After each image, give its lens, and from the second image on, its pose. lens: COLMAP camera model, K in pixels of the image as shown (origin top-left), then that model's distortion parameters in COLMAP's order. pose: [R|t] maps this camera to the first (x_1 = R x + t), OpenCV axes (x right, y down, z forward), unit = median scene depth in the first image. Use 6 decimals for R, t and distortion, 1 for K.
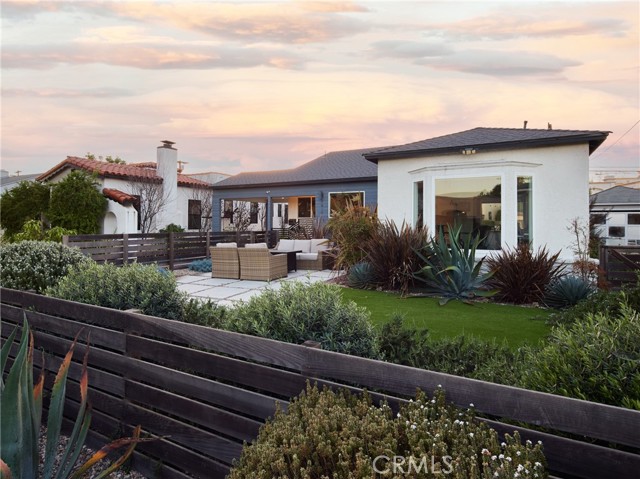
lens RADIAL K [[363.4, 0, 322.6], [0, 363.4, 234.2], [0, 0, 1]] dist [0.004196, 0.000042]
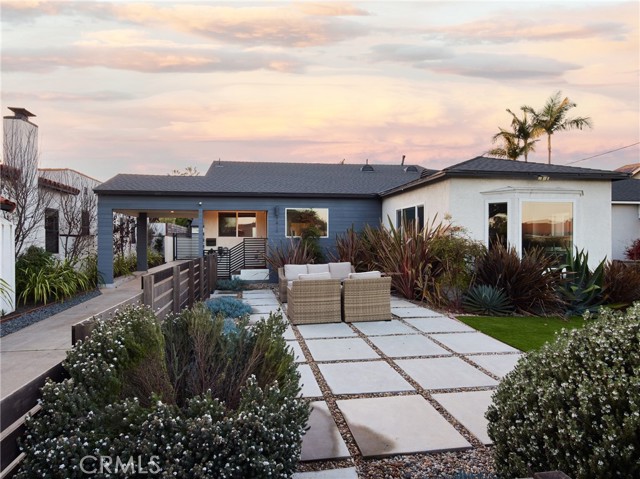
lens RADIAL K [[363.4, 0, 292.6], [0, 363.4, 238.3], [0, 0, 1]] dist [0.004196, 0.000042]
pose [[0.822139, 0.004732, 0.569268, -0.558341], [0.020375, 0.999080, -0.037731, -0.013728], [-0.568923, 0.042619, 0.821286, 0.356537]]
